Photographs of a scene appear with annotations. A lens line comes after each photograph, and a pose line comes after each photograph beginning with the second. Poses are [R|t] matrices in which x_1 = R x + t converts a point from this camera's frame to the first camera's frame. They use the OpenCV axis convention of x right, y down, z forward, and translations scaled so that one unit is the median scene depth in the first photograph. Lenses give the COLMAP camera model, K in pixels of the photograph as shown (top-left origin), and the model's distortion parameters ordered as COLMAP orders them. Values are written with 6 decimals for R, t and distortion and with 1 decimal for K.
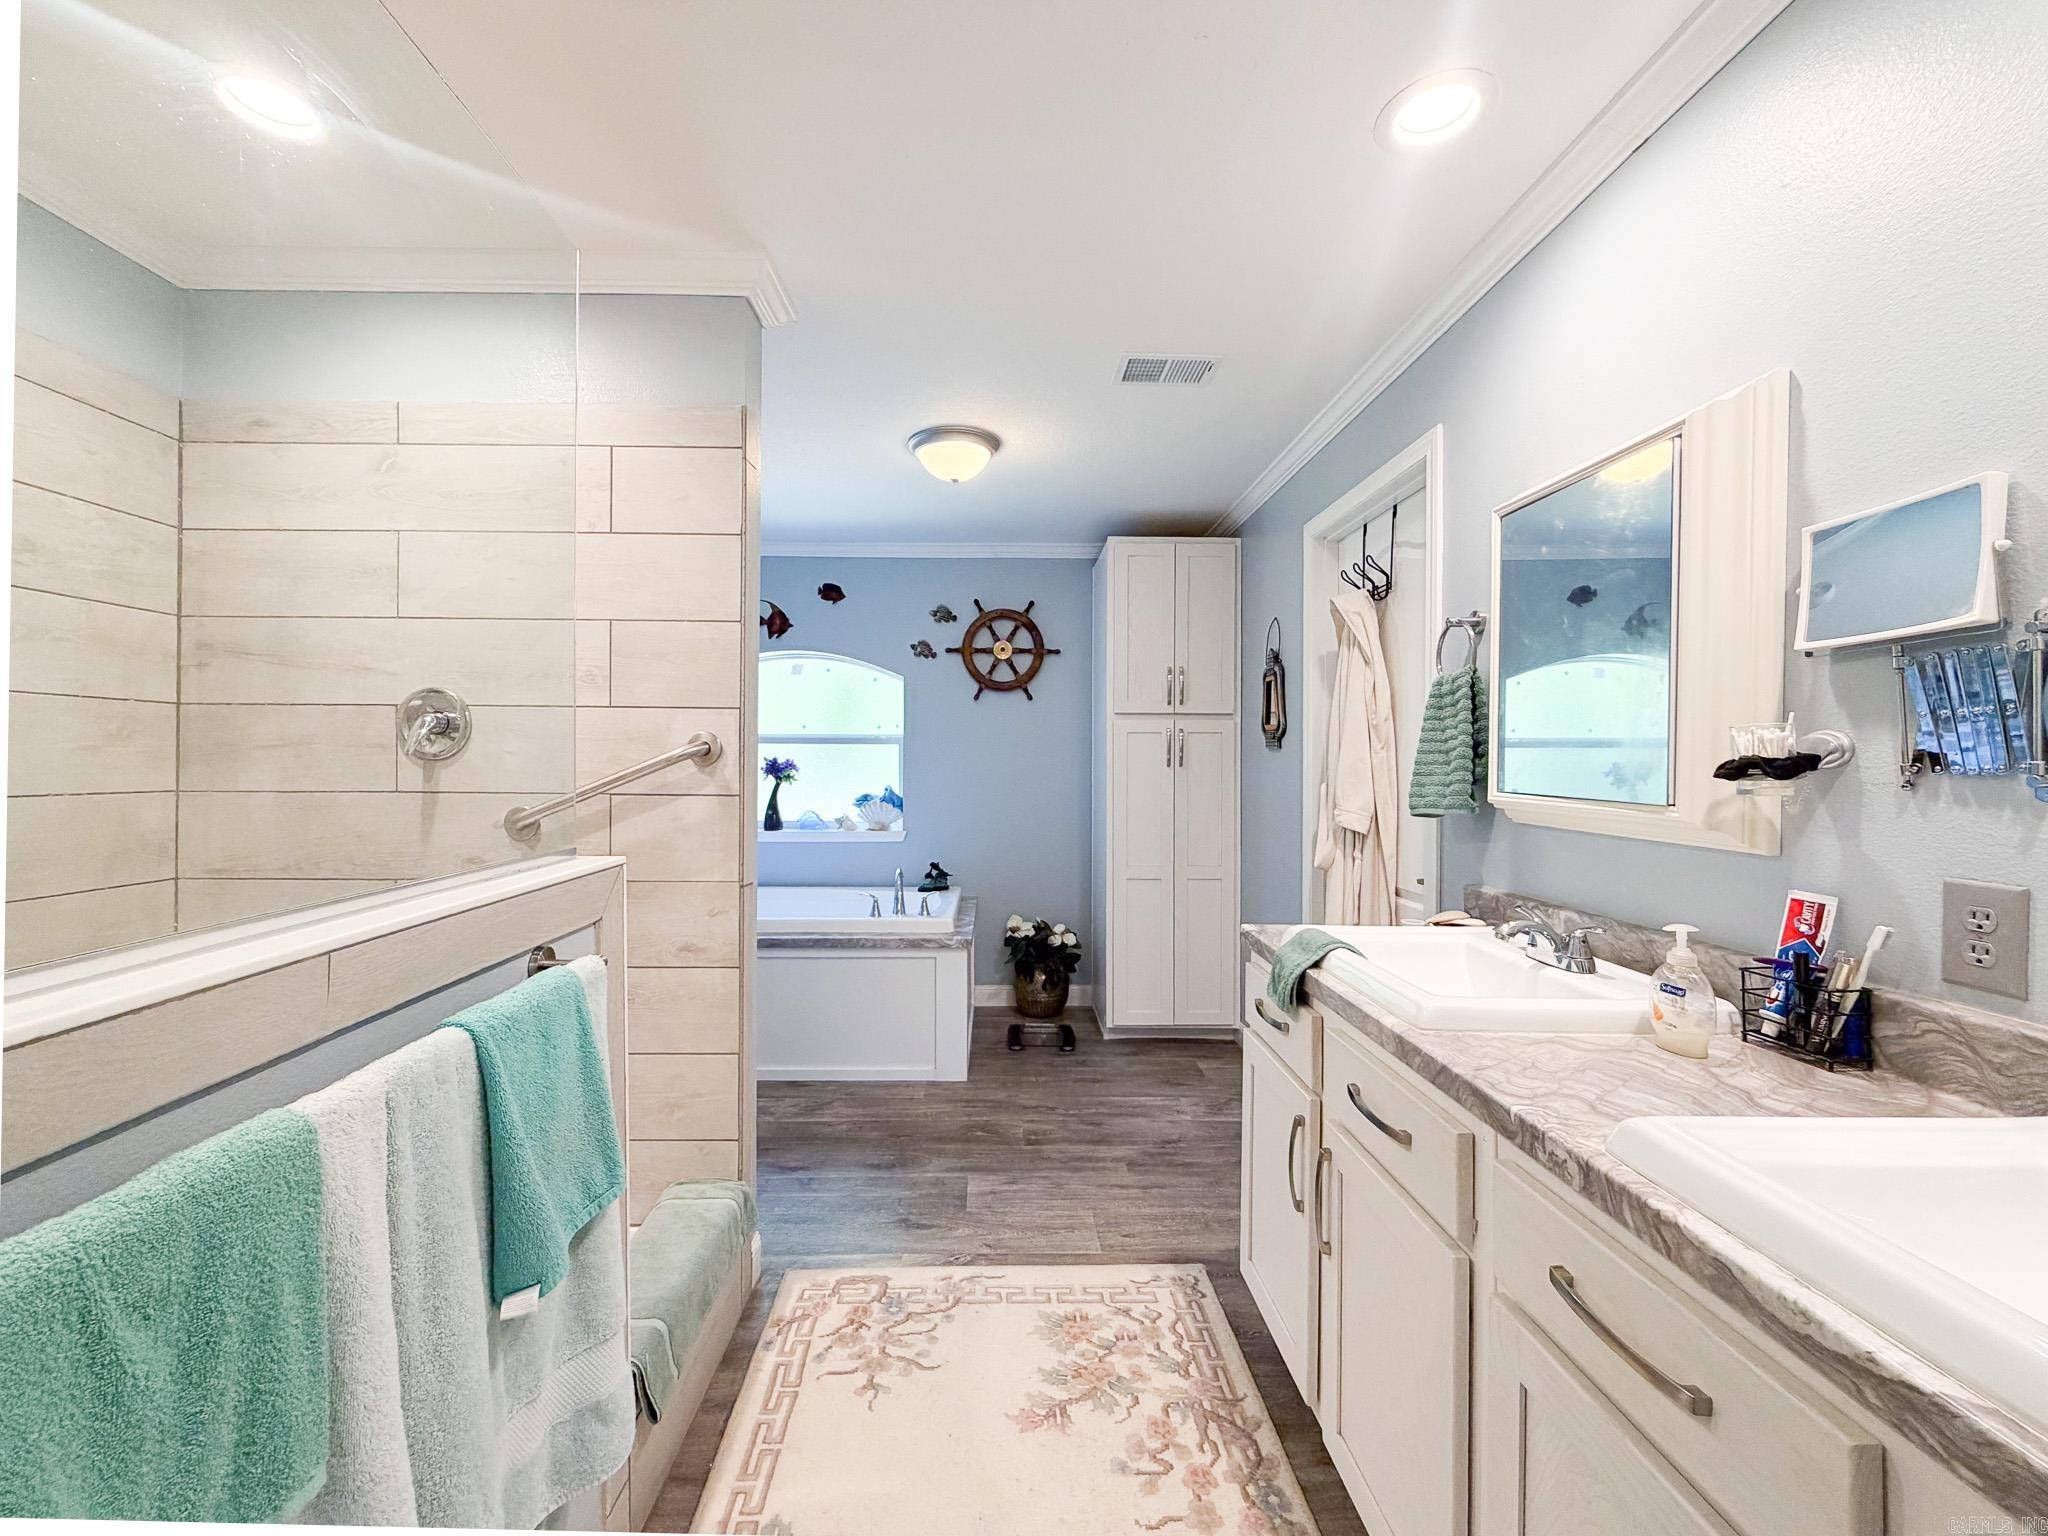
lens RADIAL K [[829.9, 0, 1010.7], [0, 829.9, 760.9], [0, 0, 1]] dist [0.001149, 0.000224]
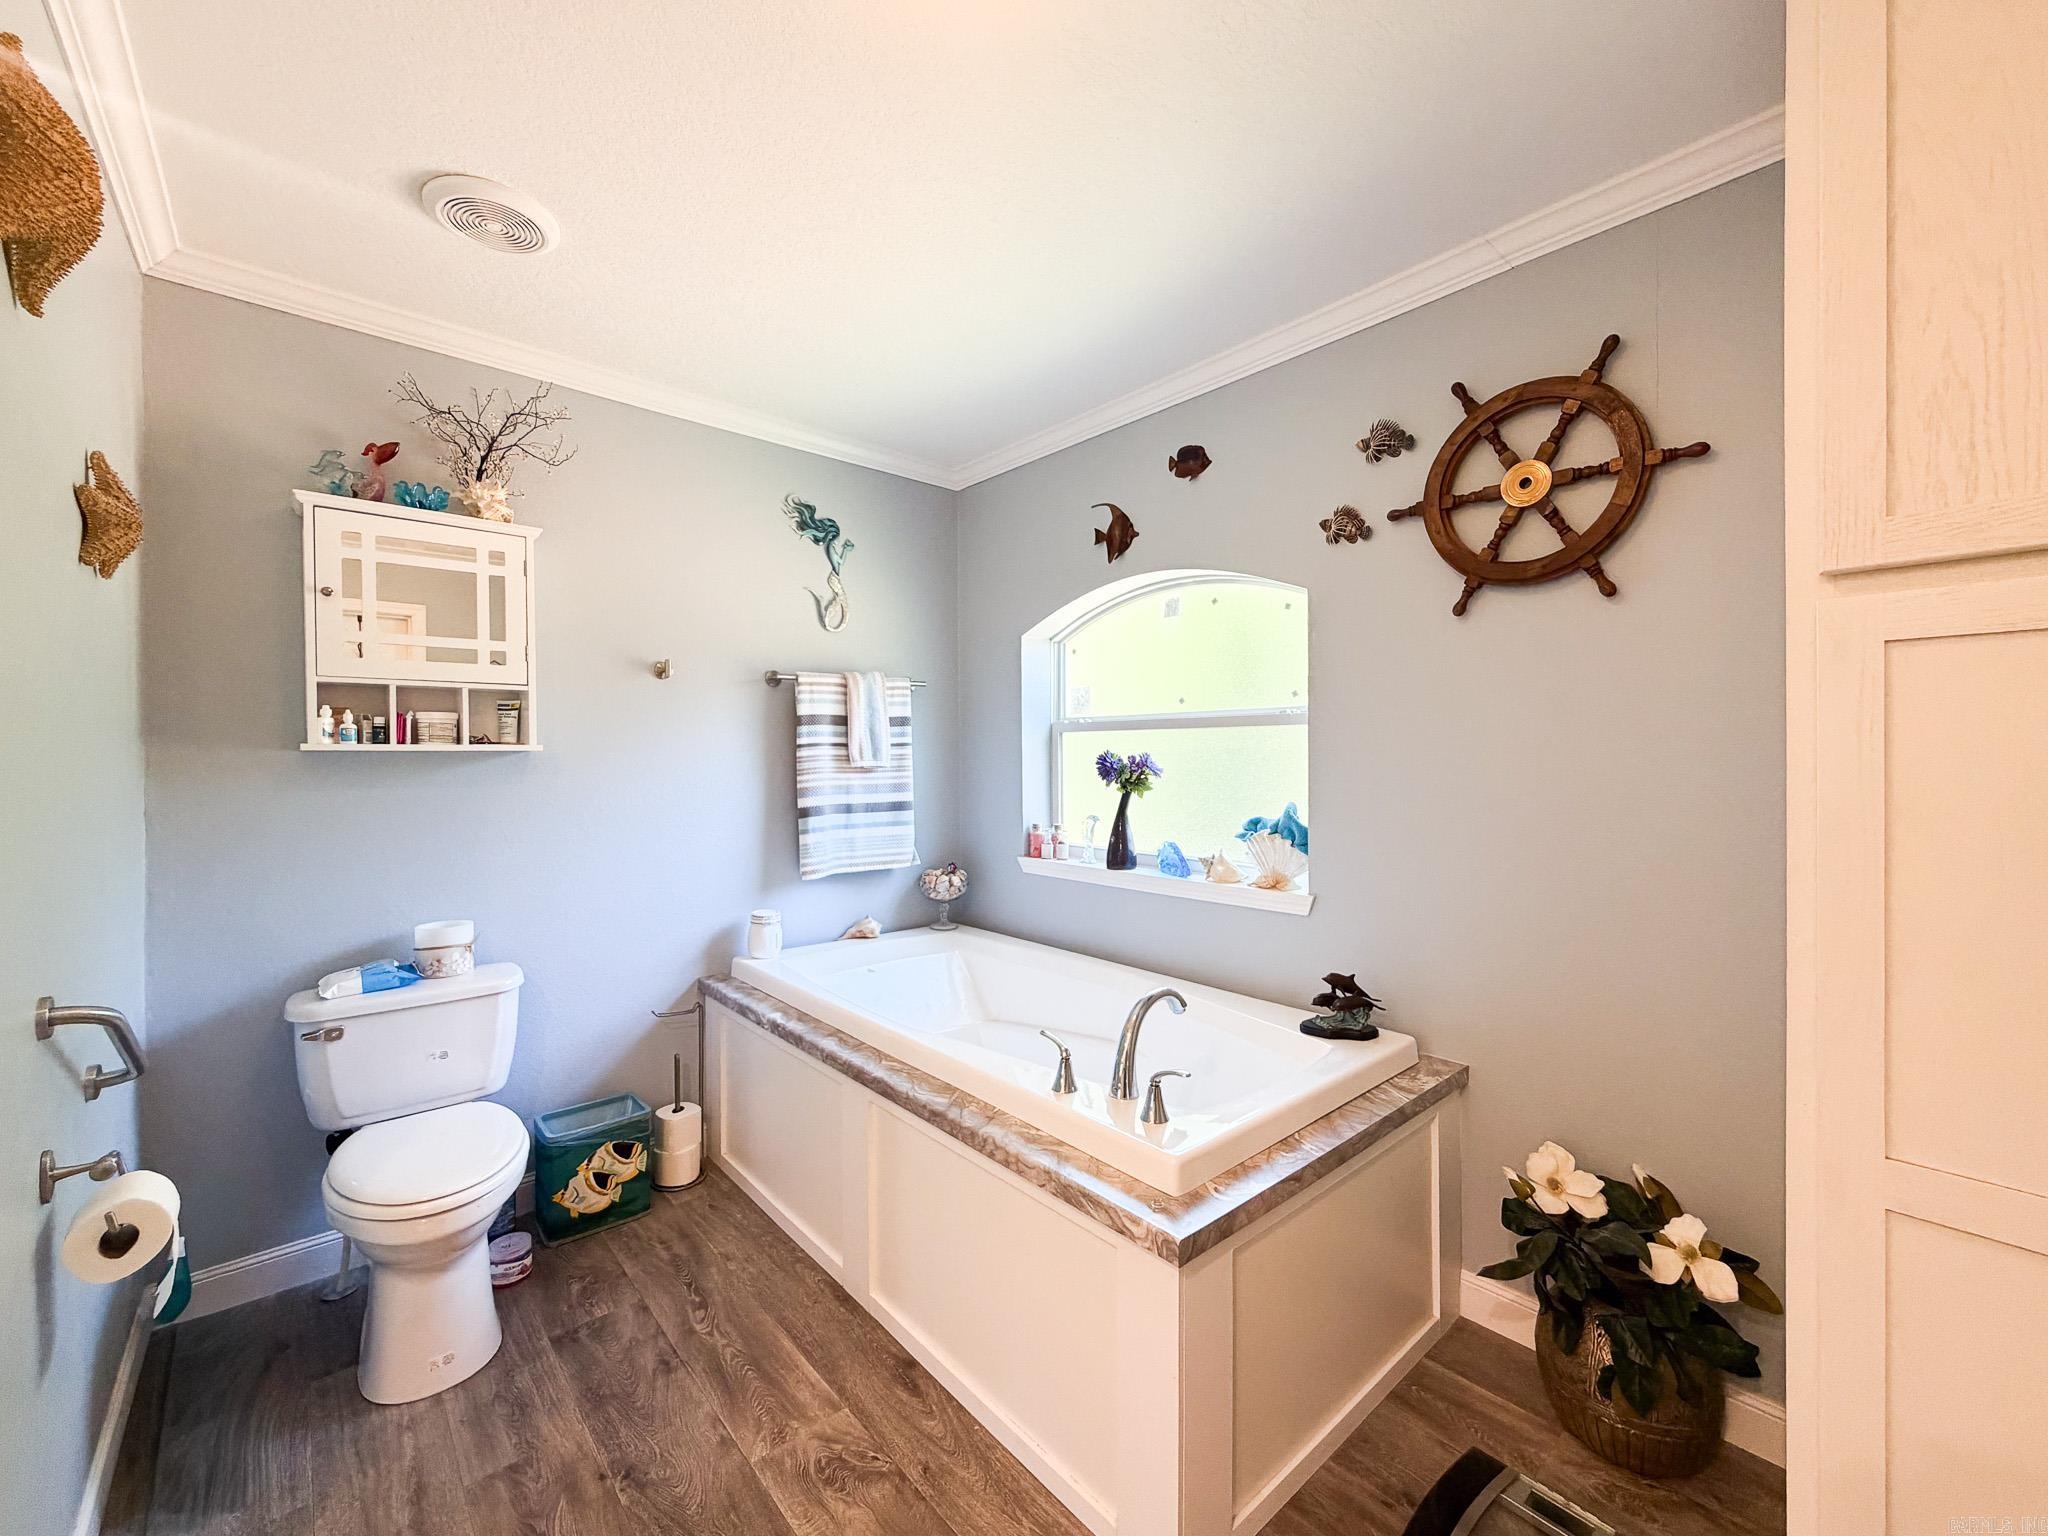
lens RADIAL K [[829.9, 0, 1010.7], [0, 829.9, 760.9], [0, 0, 1]] dist [0.001149, 0.000224]
pose [[0.640379, -0.003199, -0.768053, 0.142002], [0.005509, 0.999985, 0.000427, 0.001815], [0.768040, -0.004504, 0.640386, 0.540079]]
